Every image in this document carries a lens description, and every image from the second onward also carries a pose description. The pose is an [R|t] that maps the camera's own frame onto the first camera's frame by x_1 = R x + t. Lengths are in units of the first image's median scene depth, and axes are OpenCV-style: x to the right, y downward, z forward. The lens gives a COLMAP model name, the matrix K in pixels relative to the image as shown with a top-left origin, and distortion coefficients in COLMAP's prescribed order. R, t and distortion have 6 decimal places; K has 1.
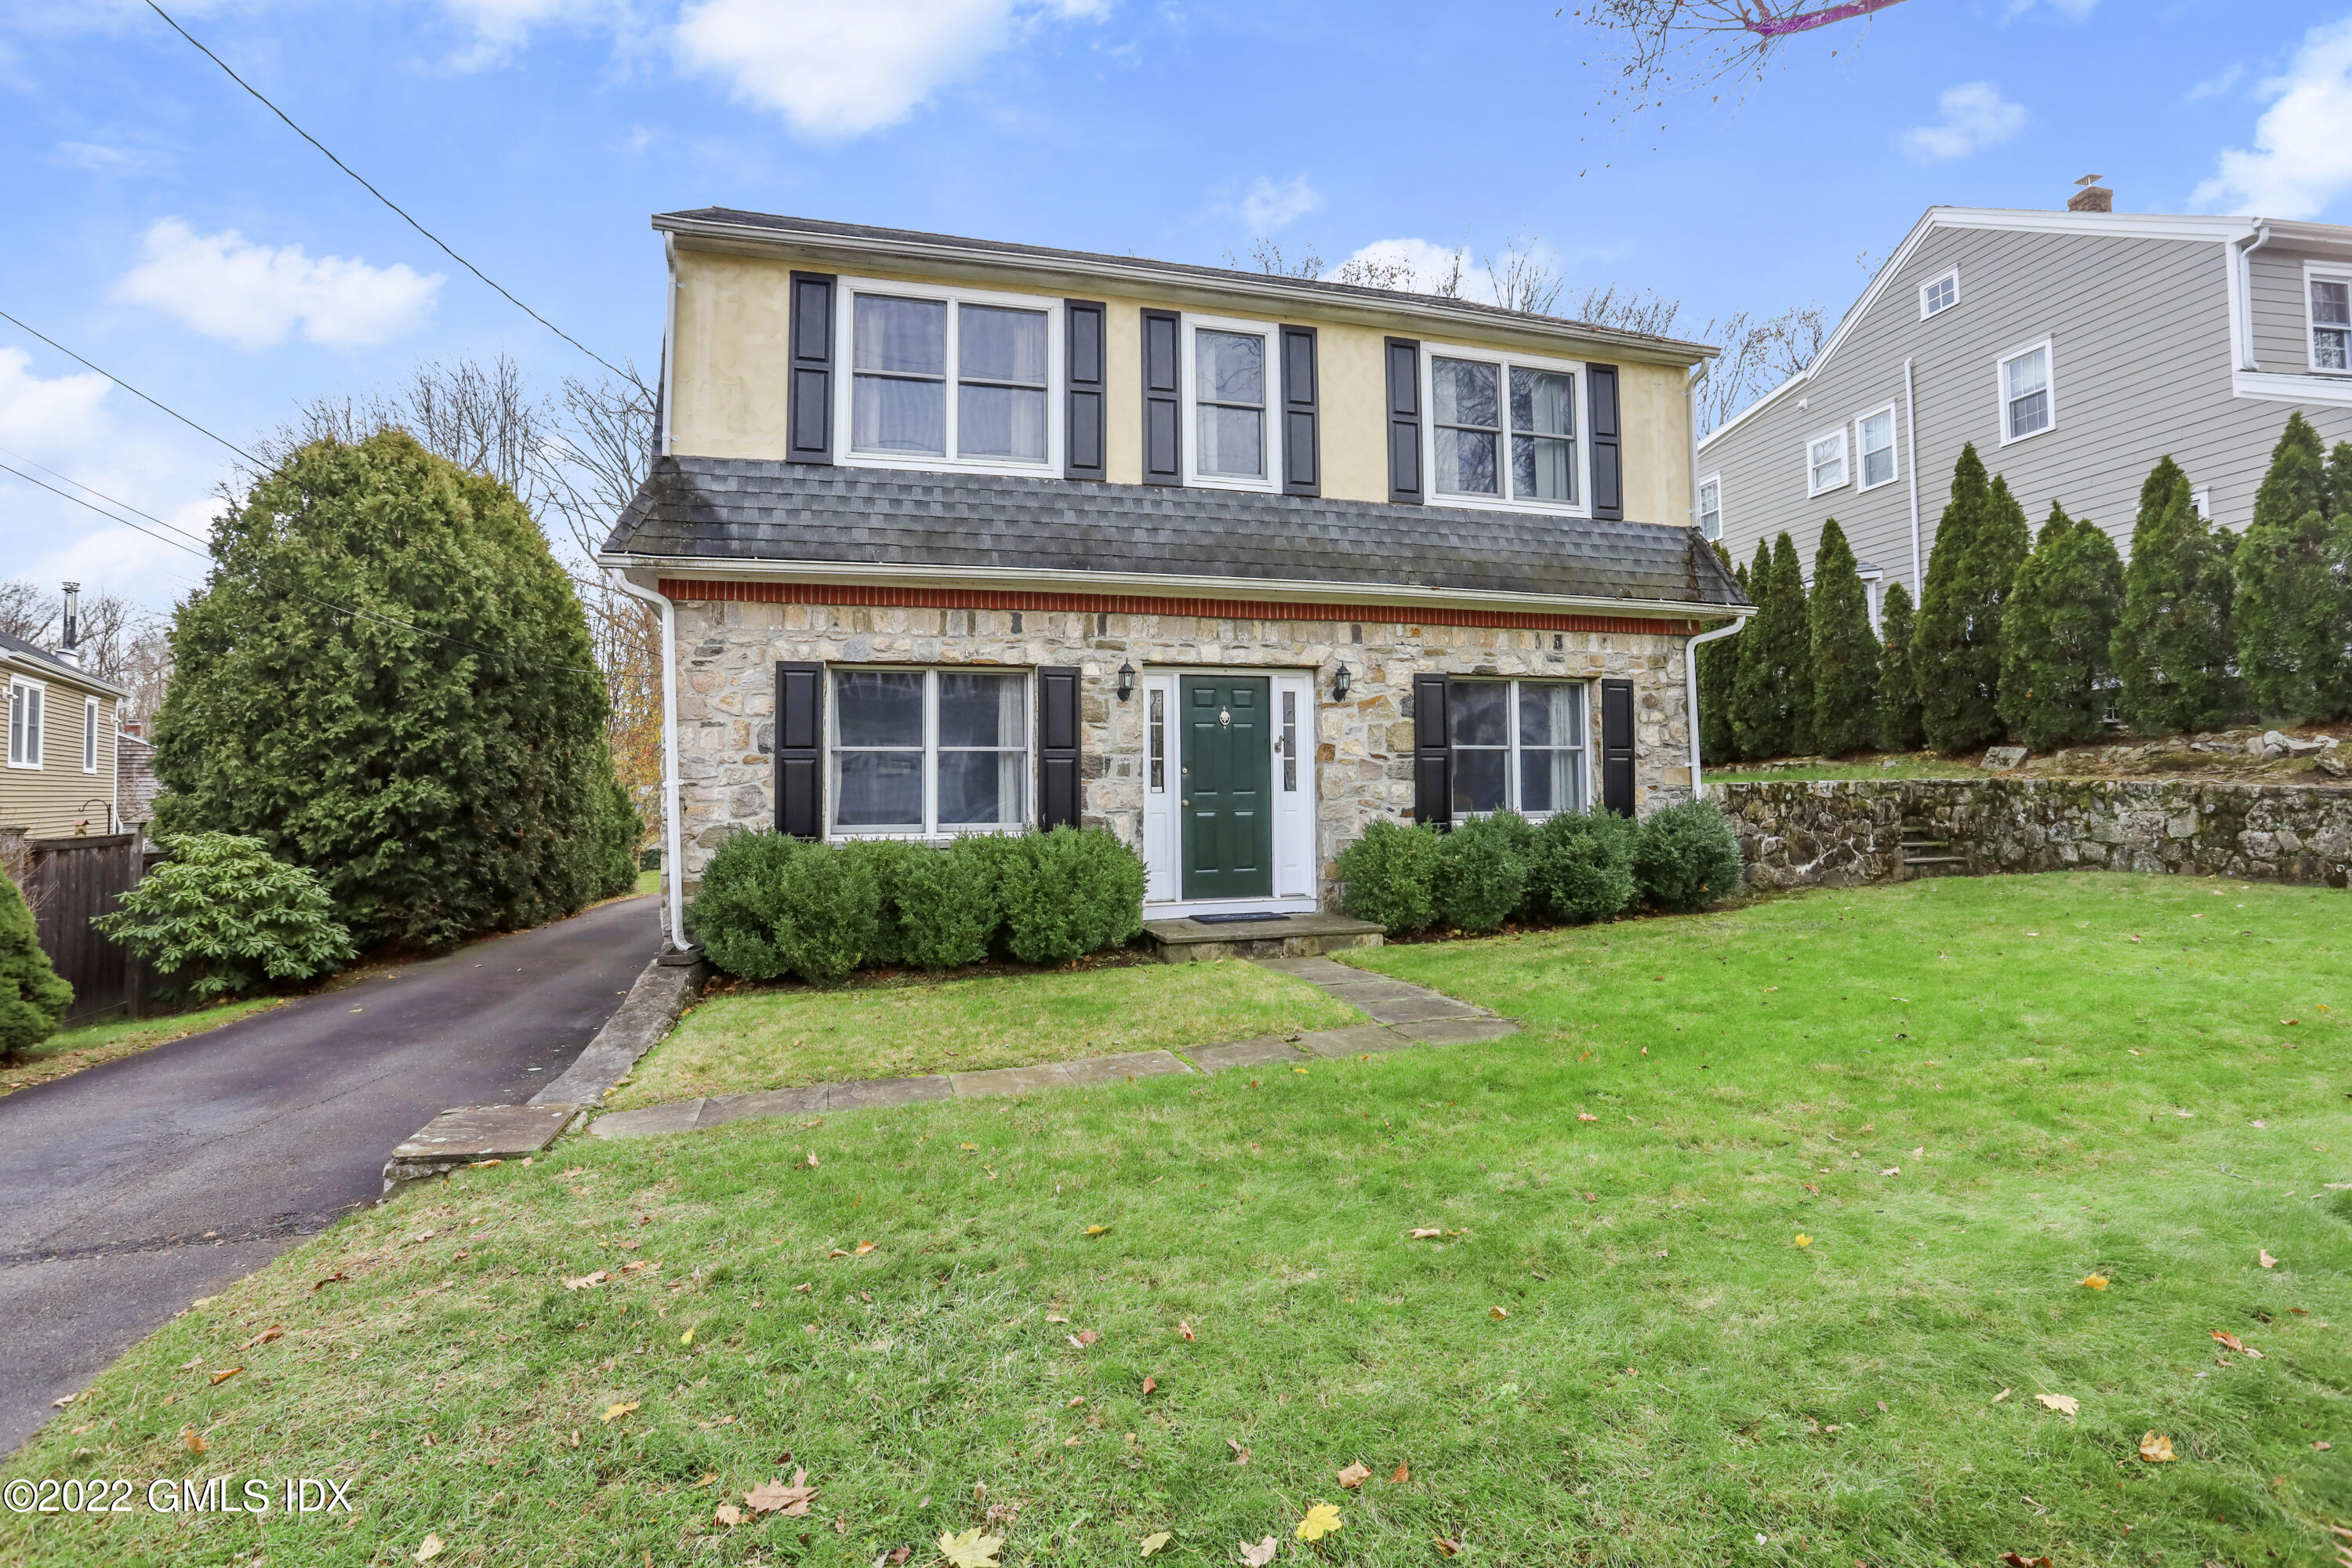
lens RADIAL K [[1145.8, 0, 1155.9], [0, 1145.8, 735.4], [0, 0, 1]] dist [-0.058683, 0.018948]
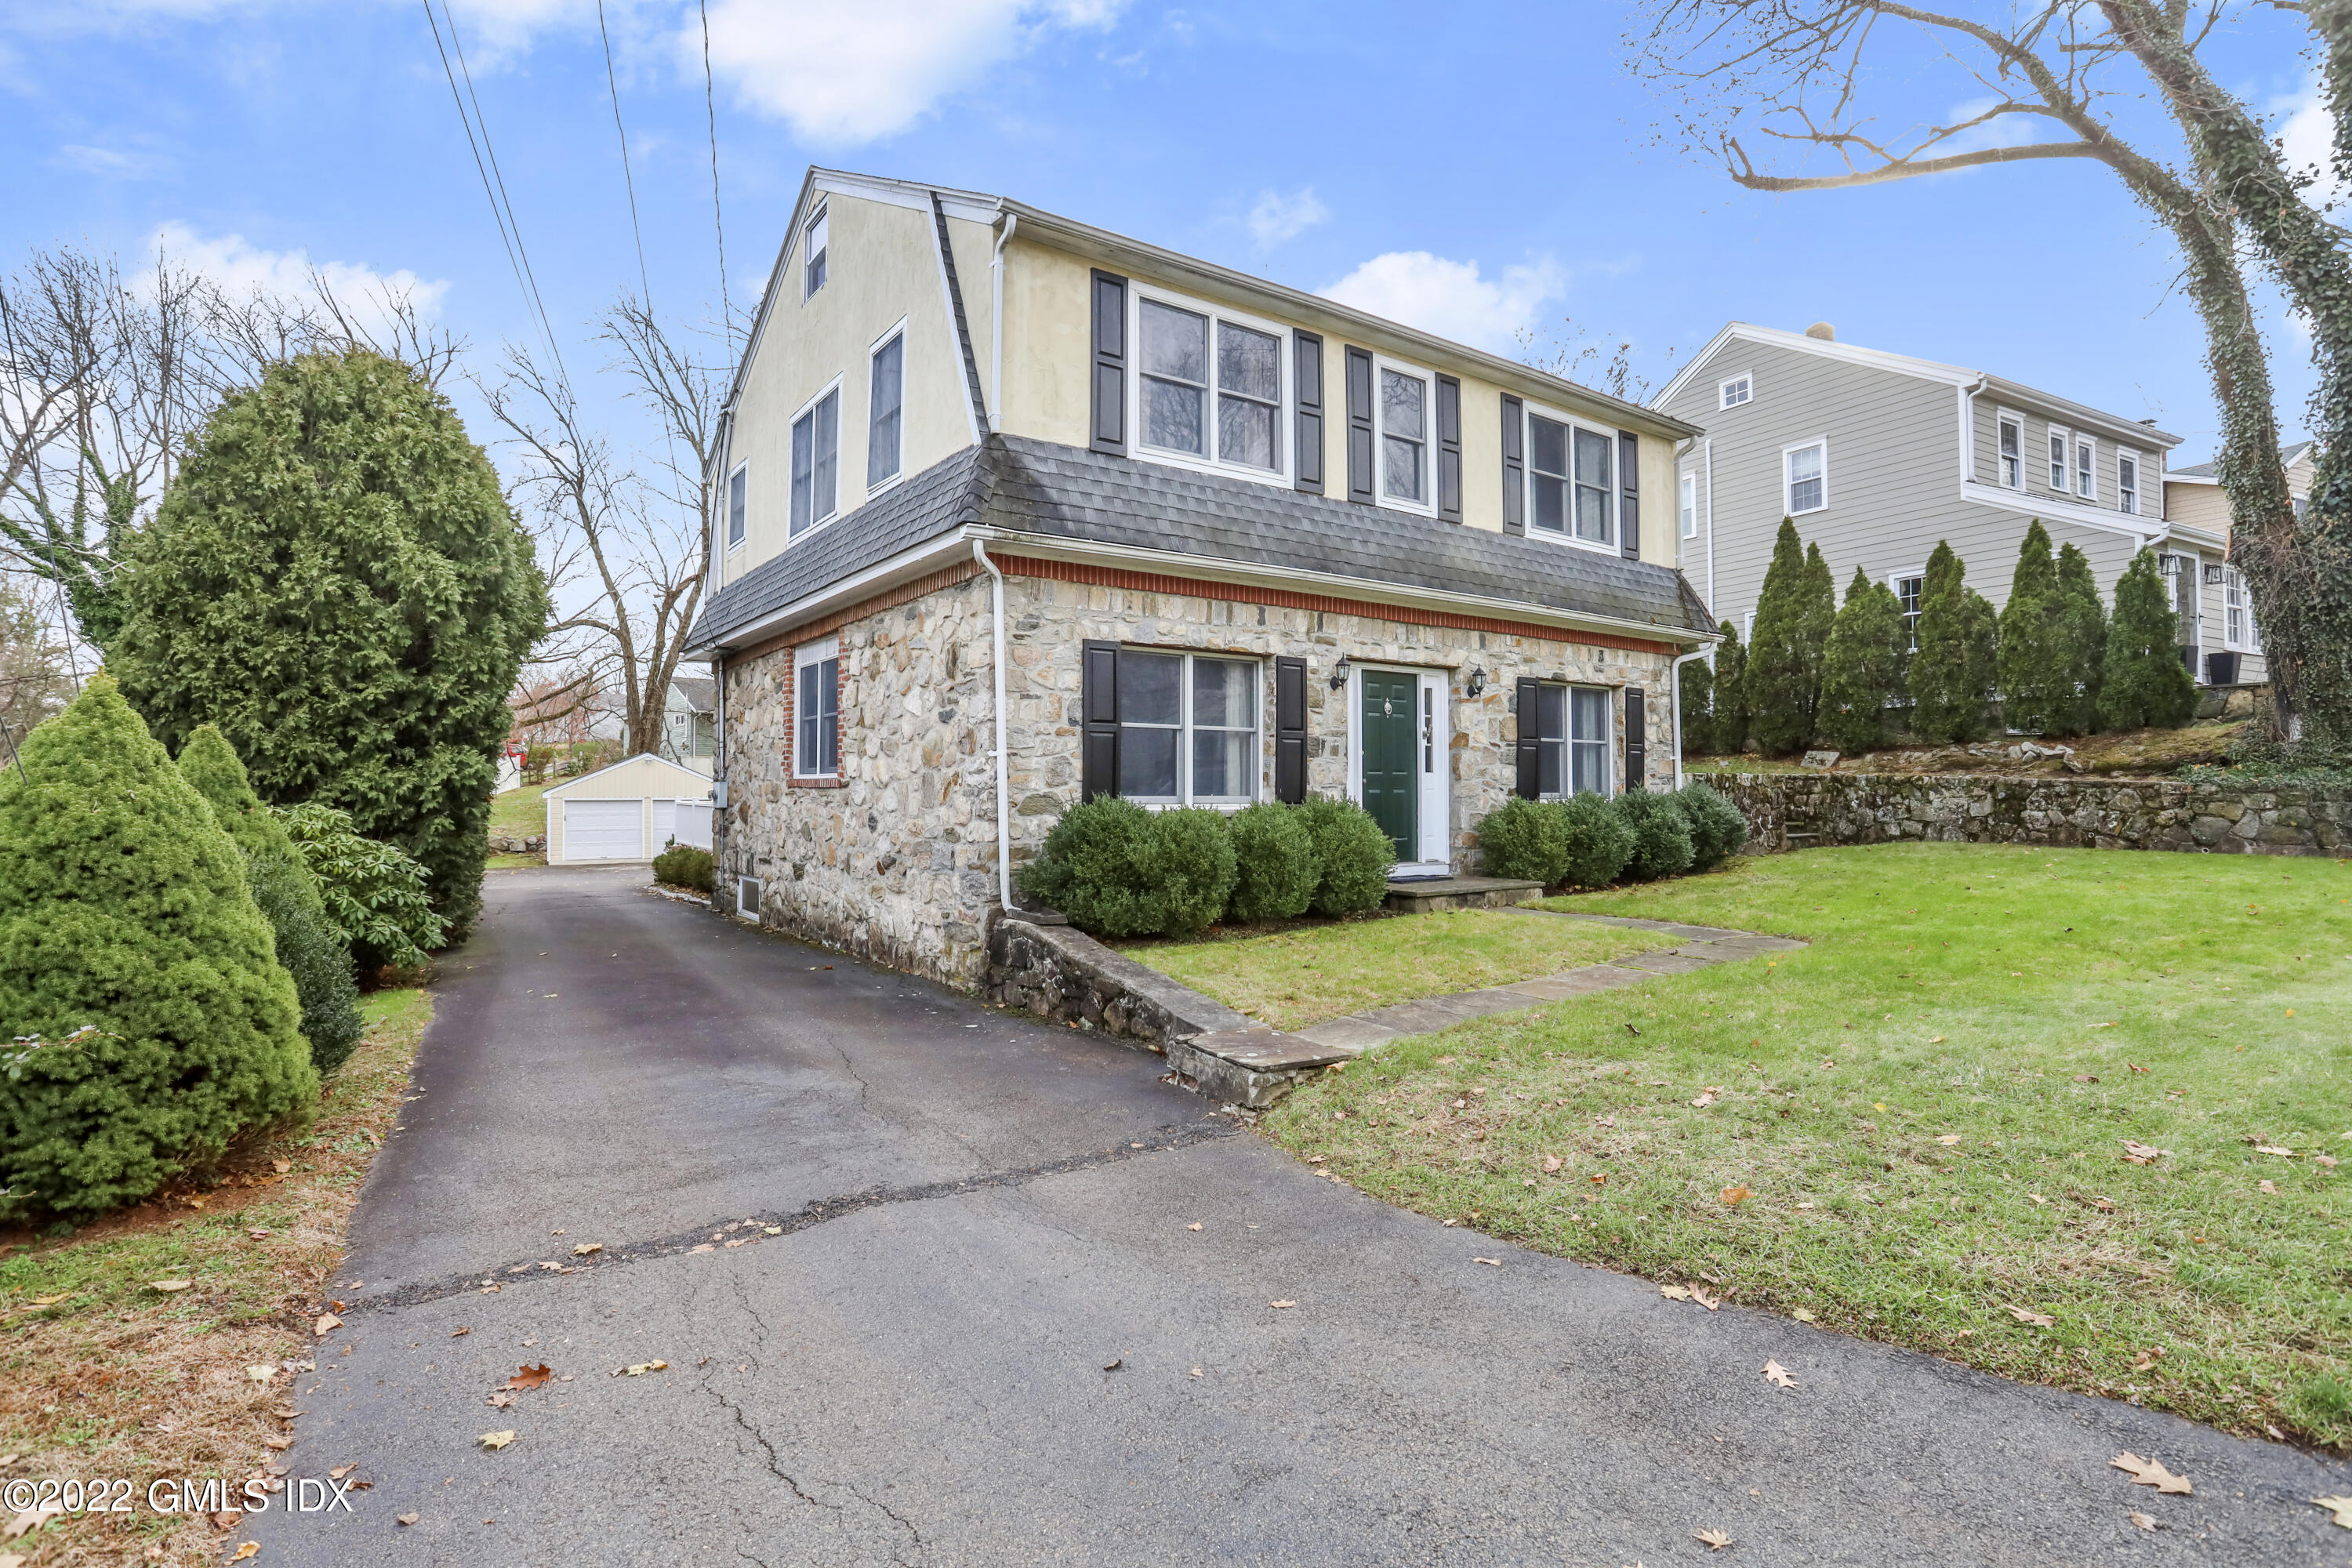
lens RADIAL K [[1145.8, 0, 1155.0], [0, 1145.8, 749.5], [0, 0, 1]] dist [-0.058683, 0.018948]
pose [[0.951891, 0.021296, 0.305694, -0.485479], [-0.024407, 0.999682, 0.006356, 0.023574], [-0.305462, -0.013512, 0.952108, -0.025520]]
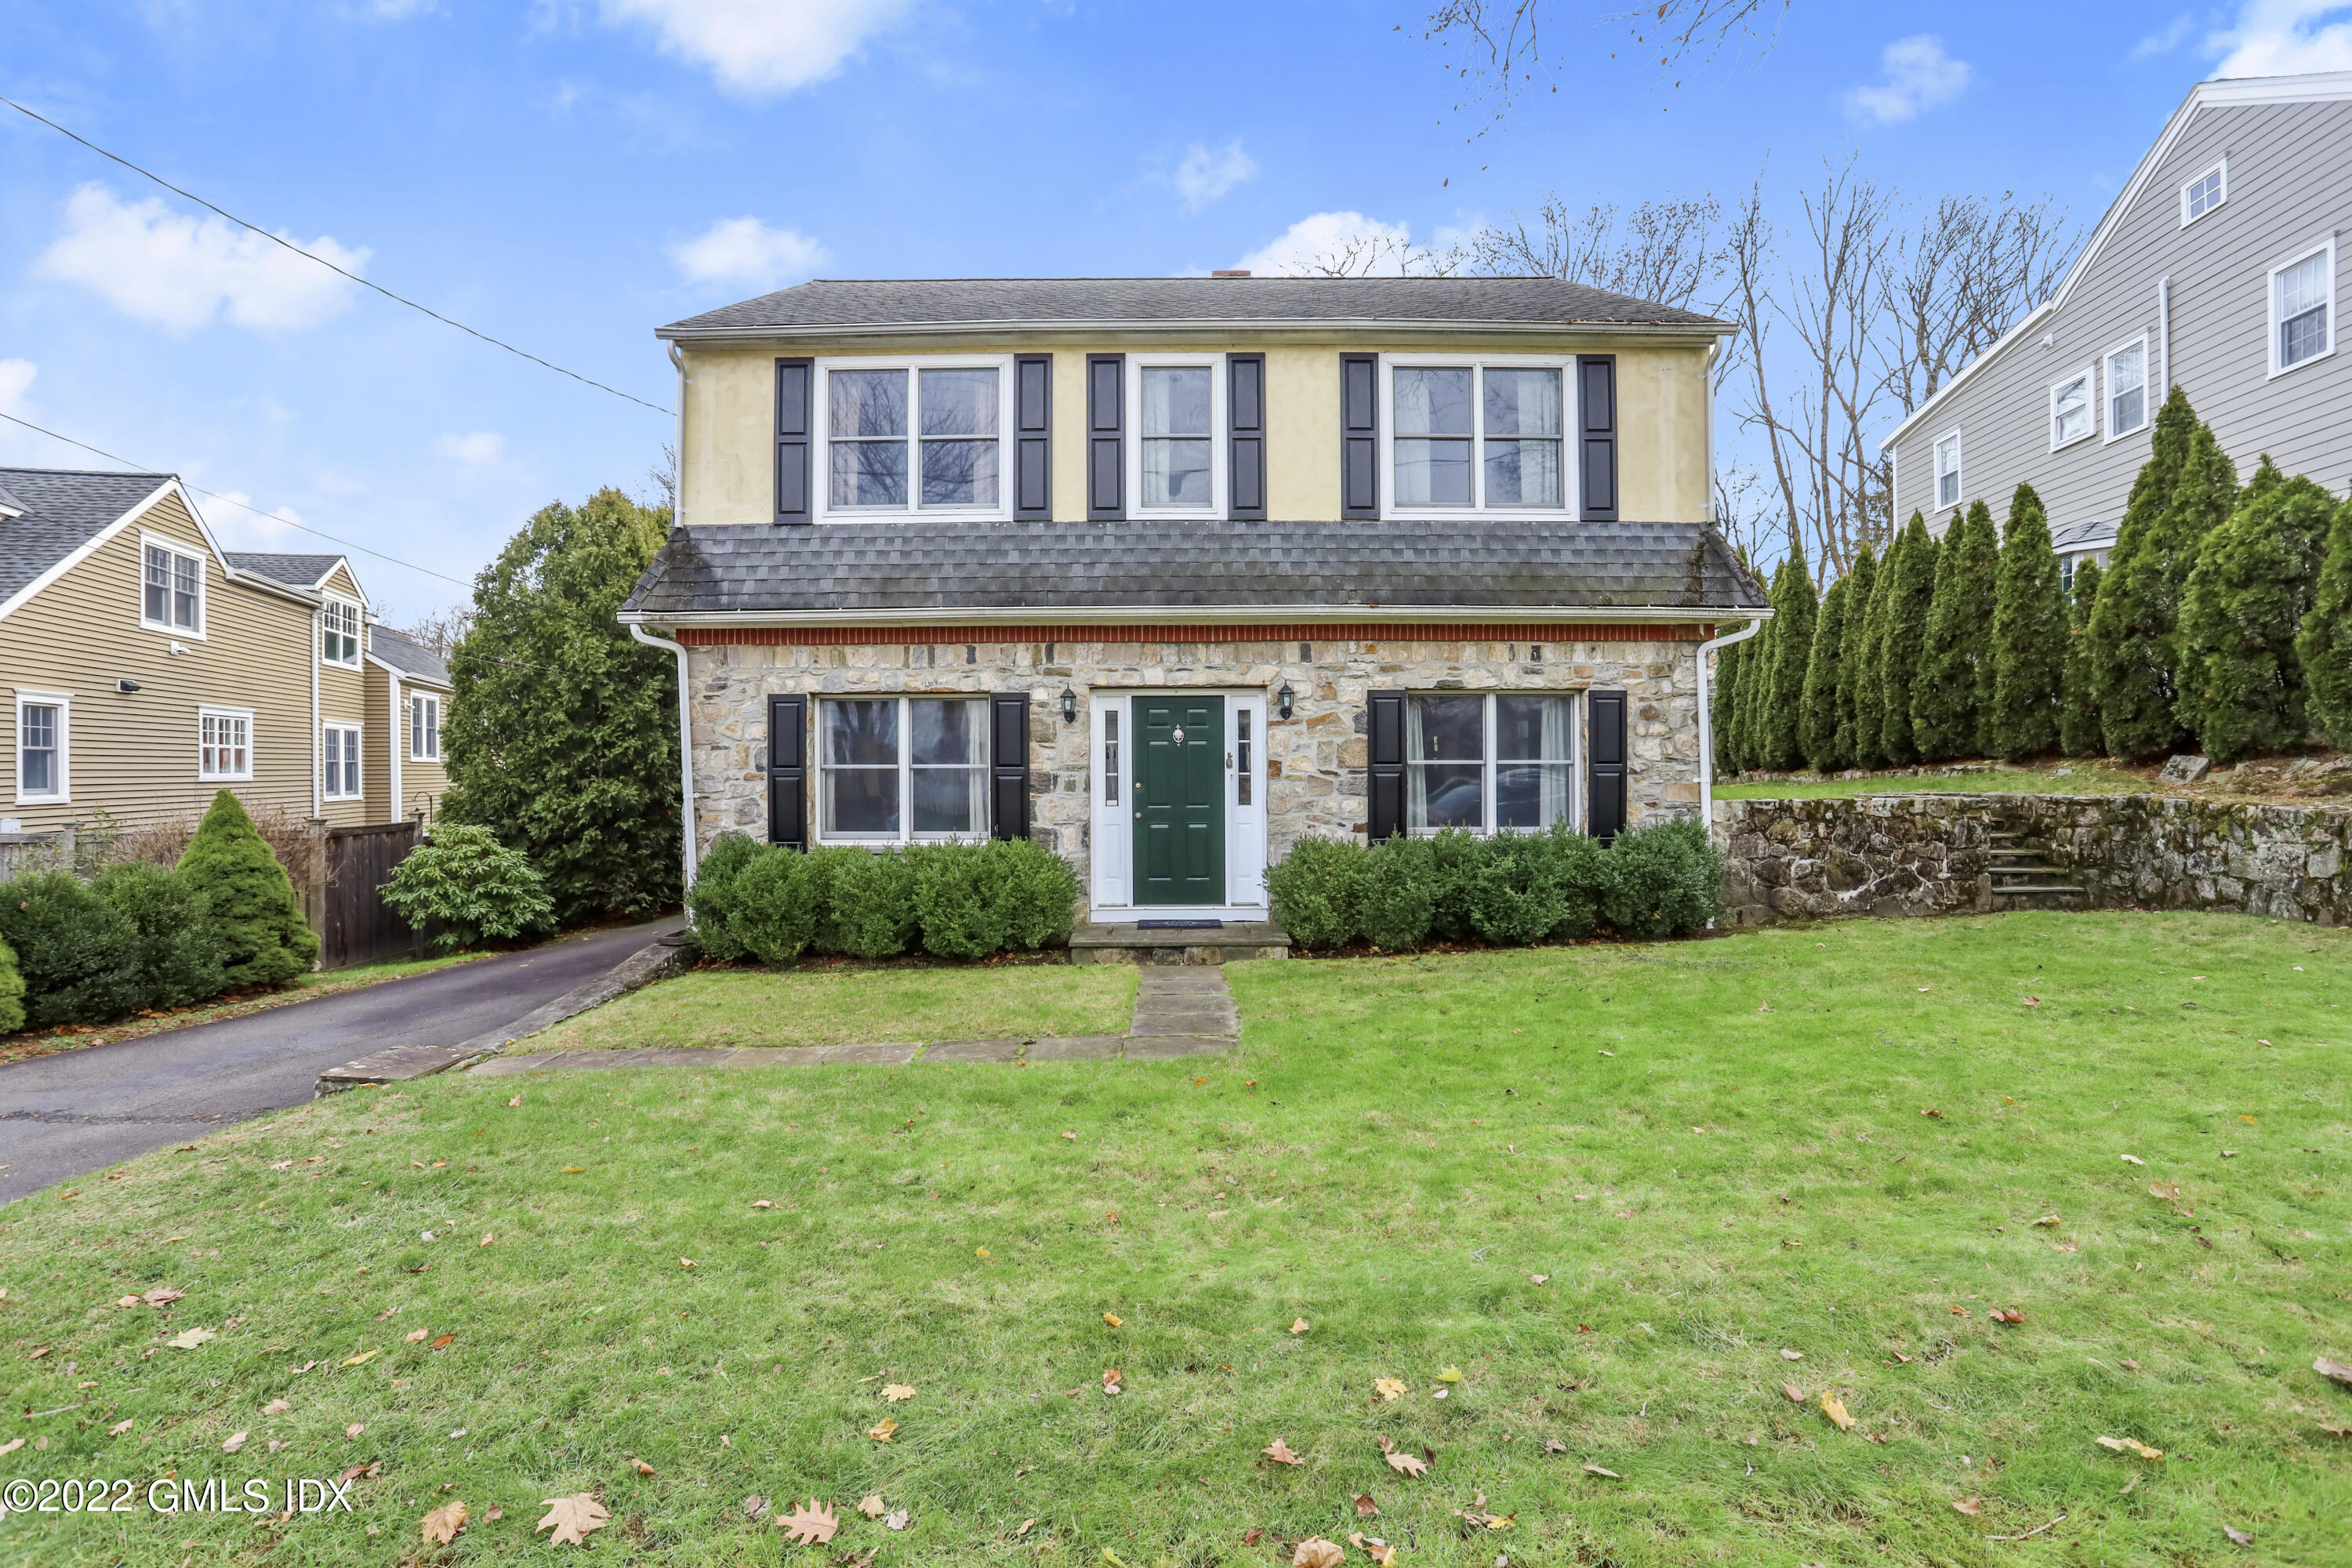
lens RADIAL K [[1145.8, 0, 1151.5], [0, 1145.8, 768.7], [0, 0, 1]] dist [-0.058683, 0.018948]
pose [[0.957239, 0.005531, -0.289247, 0.324113], [0.008828, 0.998793, 0.048317, -0.033968], [0.289165, -0.048805, 0.956034, -0.021502]]
